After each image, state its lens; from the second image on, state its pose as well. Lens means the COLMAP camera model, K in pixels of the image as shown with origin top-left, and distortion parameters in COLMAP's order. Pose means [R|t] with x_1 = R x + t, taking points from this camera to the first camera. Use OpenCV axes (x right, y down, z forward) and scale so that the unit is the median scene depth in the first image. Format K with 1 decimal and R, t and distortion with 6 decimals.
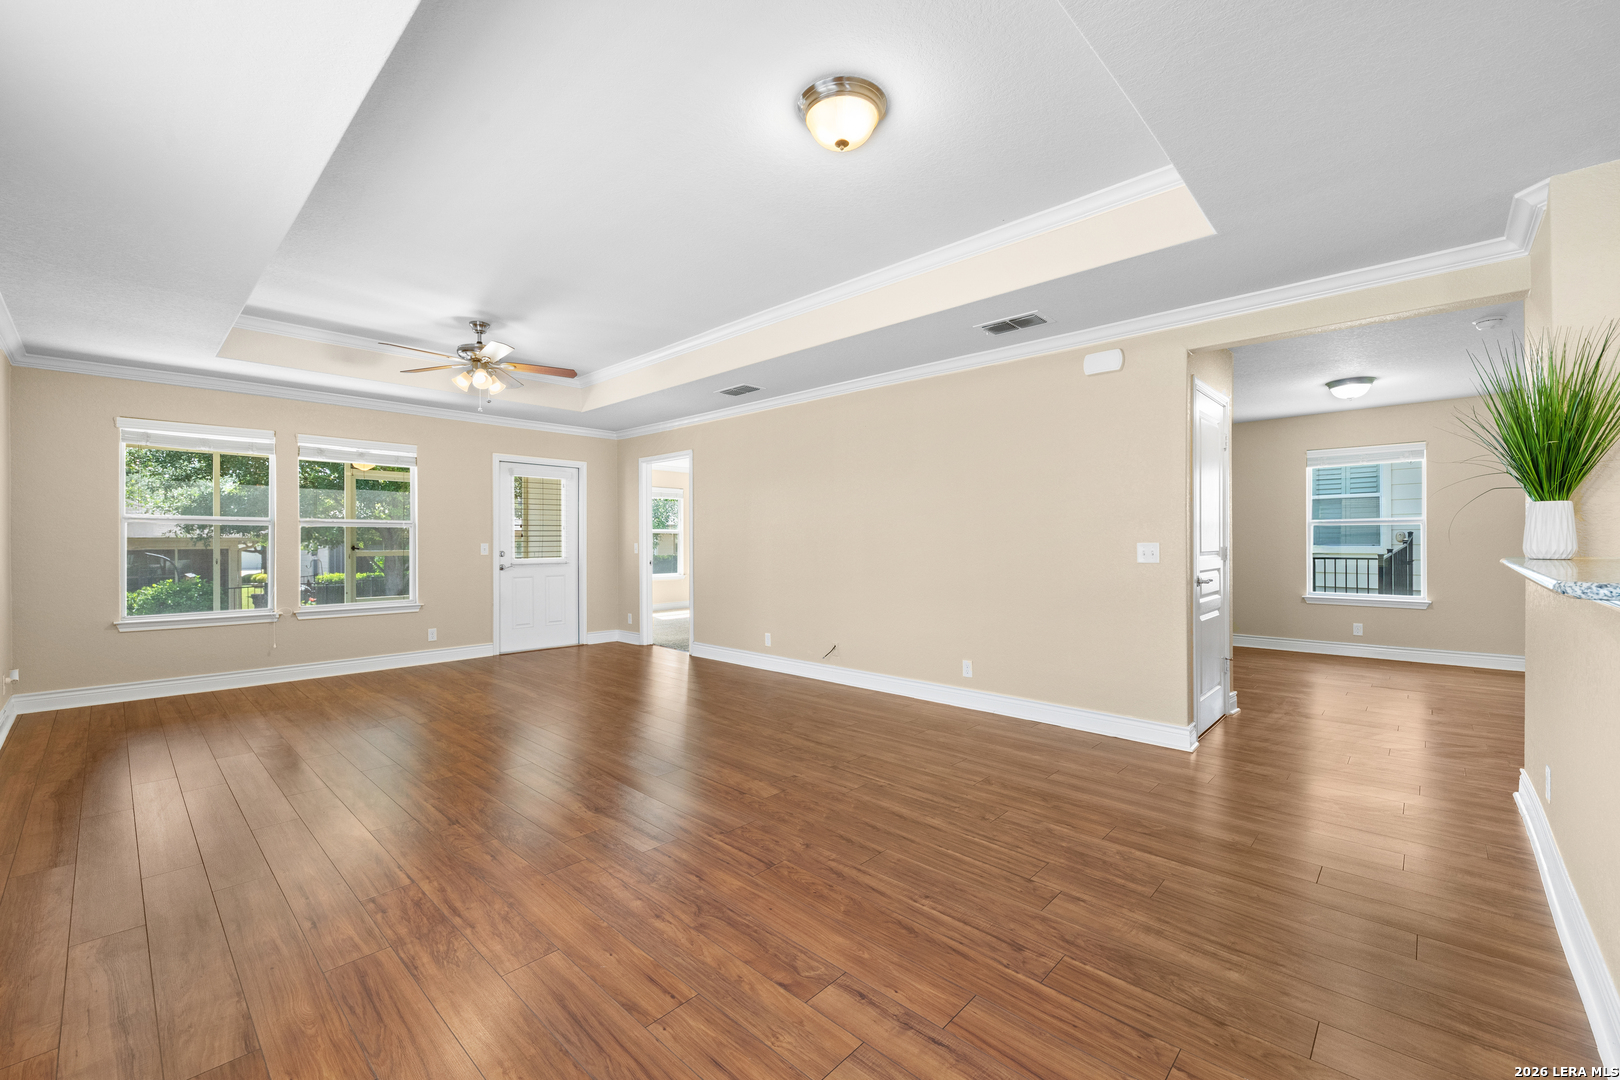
lens RADIAL K [[660.8, 0, 813.3], [0, 660.8, 537.4], [0, 0, 1]] dist [0.012179, -0.008056]
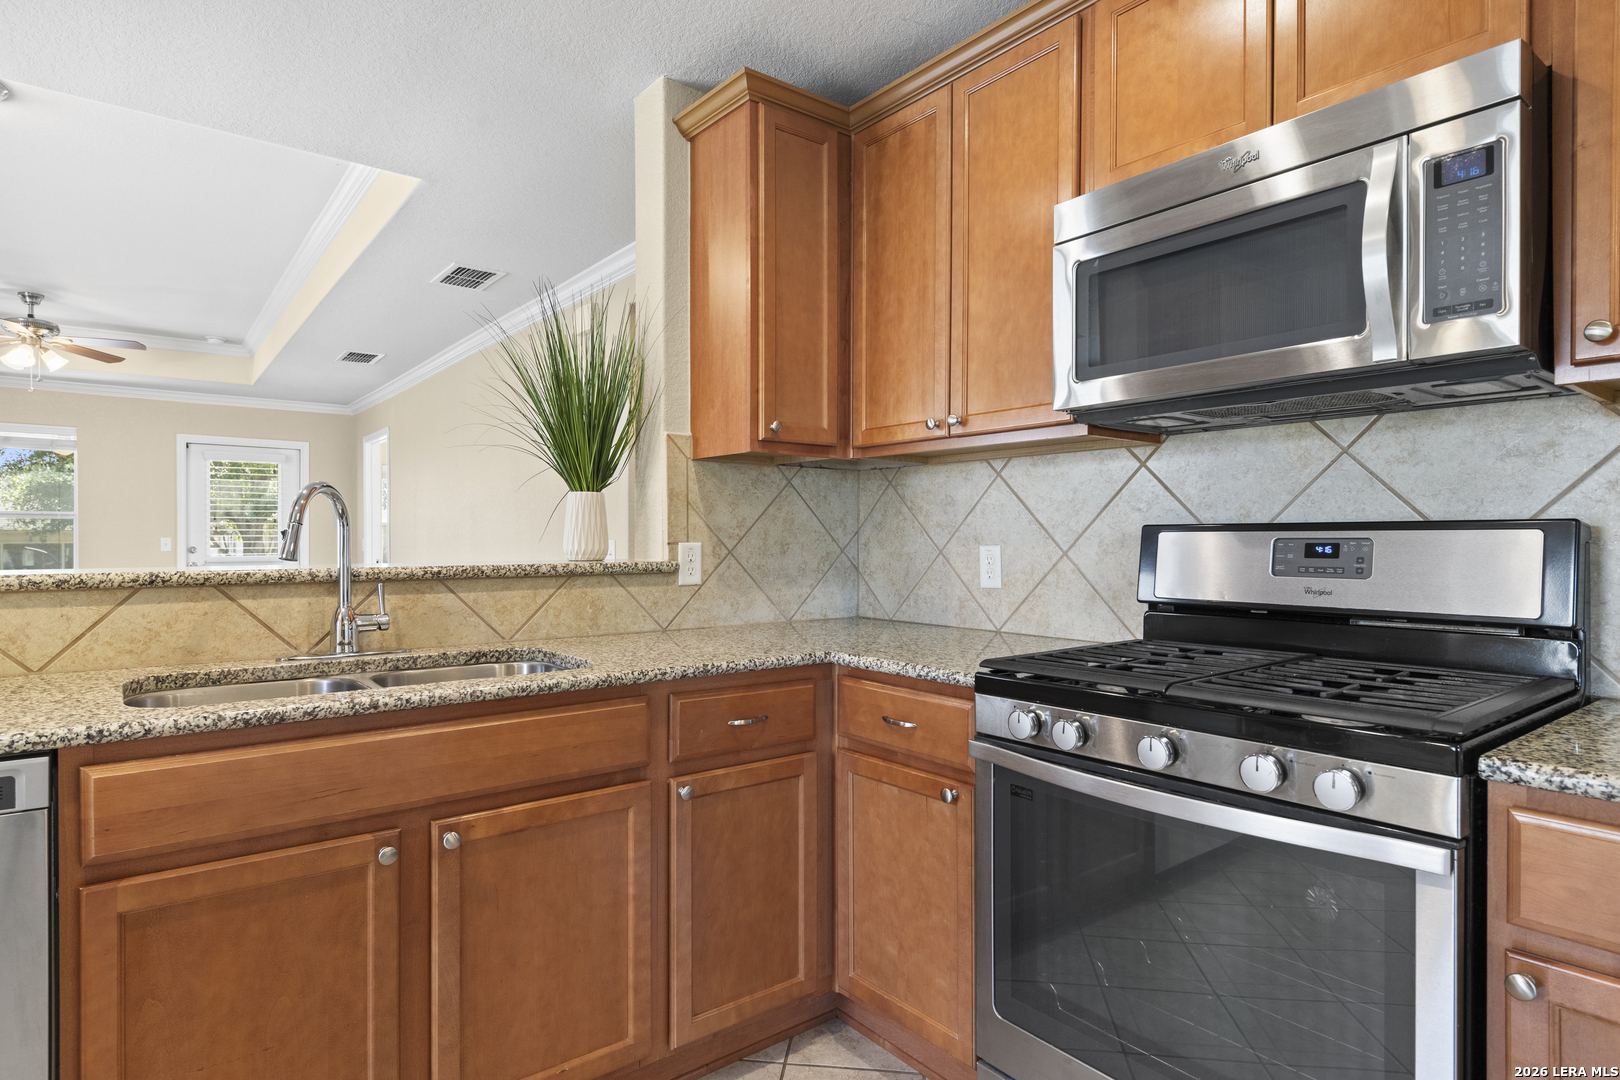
lens RADIAL K [[885.5, 0, 810.0], [0, 885.5, 540.0], [0, 0, 1]] dist [0.002250, 0.000607]
pose [[0.988919, 0.005459, -0.148355, 1.040904], [-0.004394, 0.999962, 0.007505, -0.002430], [0.148390, -0.006770, 0.988906, -0.059412]]
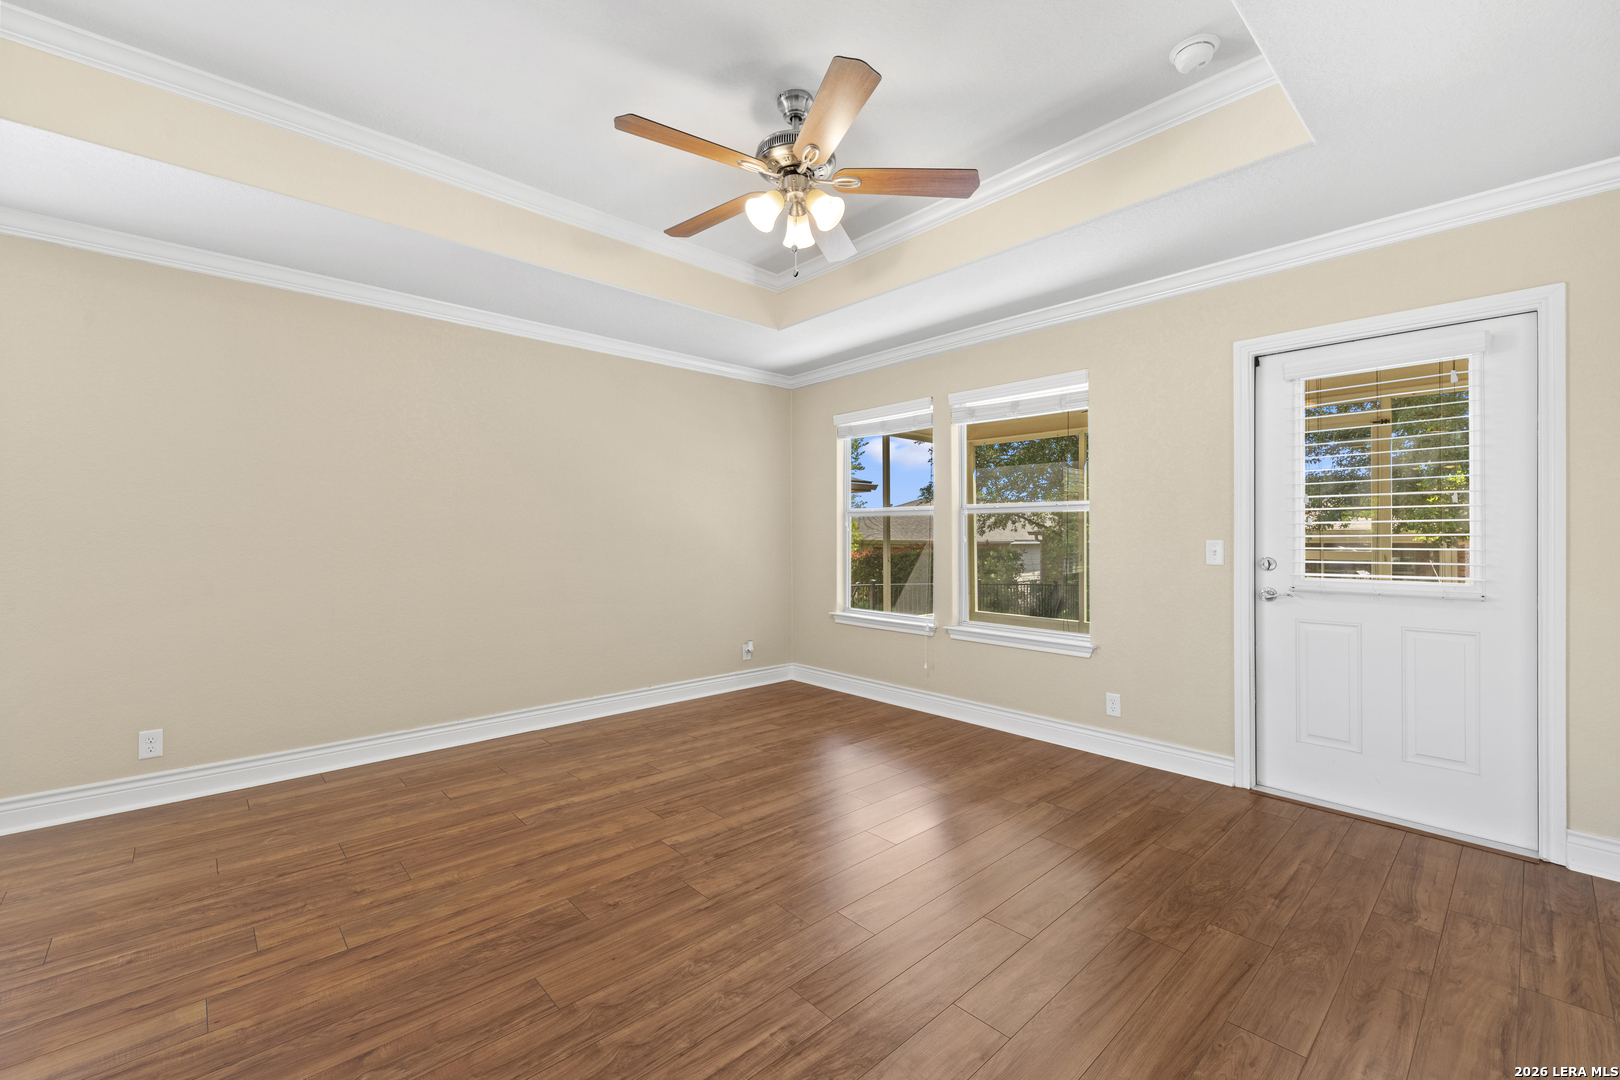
lens RADIAL K [[660.8, 0, 813.3], [0, 660.8, 537.4], [0, 0, 1]] dist [0.012179, -0.008056]
pose [[-0.069511, 0.006652, -0.997559, -0.005874], [0.005414, 0.999966, 0.006291, 0.004299], [0.997566, -0.004963, -0.069545, 1.499240]]
